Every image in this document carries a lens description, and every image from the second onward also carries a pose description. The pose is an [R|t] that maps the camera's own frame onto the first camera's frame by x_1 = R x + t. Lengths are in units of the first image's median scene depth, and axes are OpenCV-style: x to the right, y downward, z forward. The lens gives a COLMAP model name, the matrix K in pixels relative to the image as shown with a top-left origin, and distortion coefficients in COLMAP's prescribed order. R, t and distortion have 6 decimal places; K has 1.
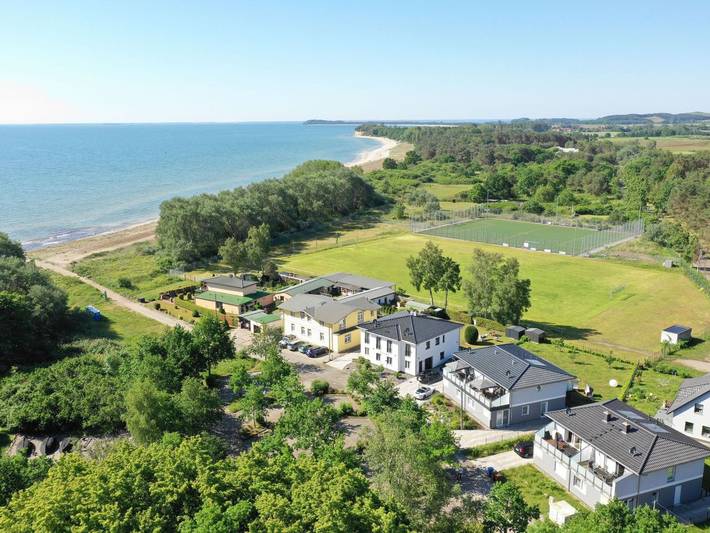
lens RADIAL K [[632.0, 0, 355.4], [0, 632.0, 265.8], [0, 0, 1]] dist [0.019512, -0.010572]
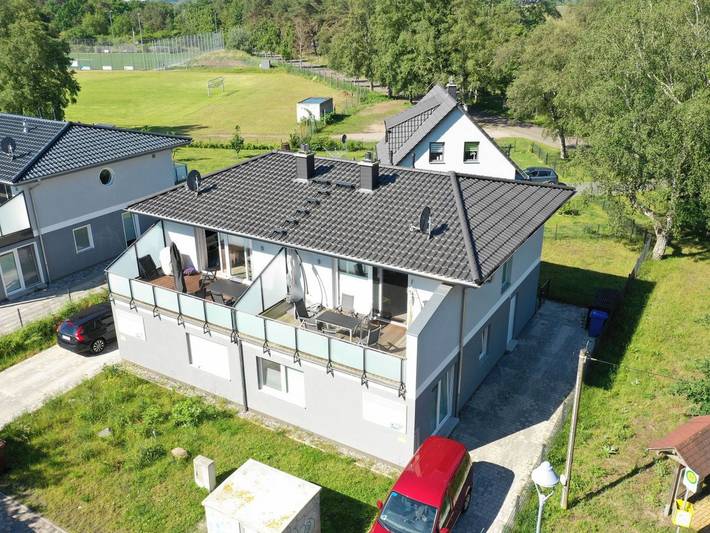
lens RADIAL K [[632.0, 0, 355.7], [0, 632.0, 266.3], [0, 0, 1]] dist [0.019512, -0.010572]
pose [[0.795207, -0.228568, 0.561607, 0.205105], [0.133144, 0.969445, 0.206030, 0.213316], [-0.591539, -0.089062, 0.801342, 0.674349]]
